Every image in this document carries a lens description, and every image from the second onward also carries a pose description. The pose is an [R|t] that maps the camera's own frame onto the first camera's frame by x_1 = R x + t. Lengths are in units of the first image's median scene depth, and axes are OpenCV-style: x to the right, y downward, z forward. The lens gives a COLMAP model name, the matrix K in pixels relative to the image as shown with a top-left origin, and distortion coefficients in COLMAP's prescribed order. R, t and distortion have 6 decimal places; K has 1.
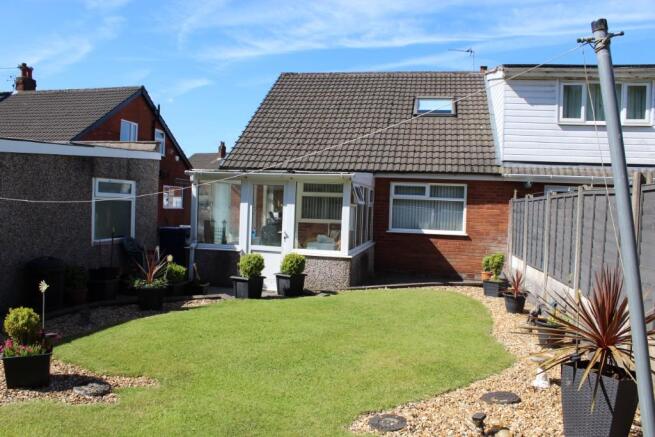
lens RADIAL K [[551.5, 0, 327.5], [0, 551.5, 218.5], [0, 0, 1]] dist [-0.163583, 0.160895]
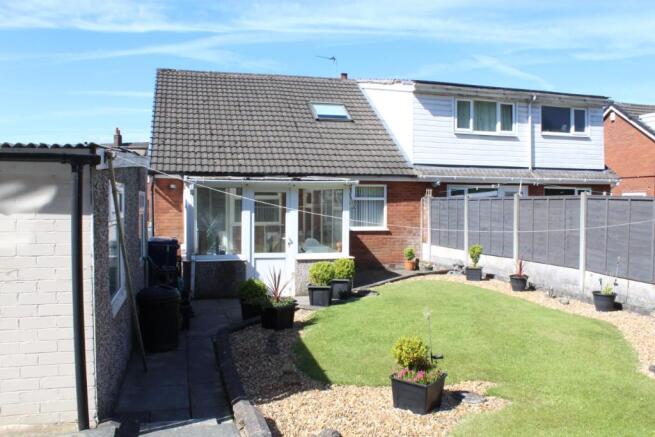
lens RADIAL K [[551.5, 0, 327.5], [0, 551.5, 218.5], [0, 0, 1]] dist [-0.163583, 0.160895]
pose [[0.892332, -0.046819, 0.448945, -0.370891], [0.038597, 0.998878, 0.027454, -0.029497], [-0.449726, -0.007171, 0.893138, 0.039891]]
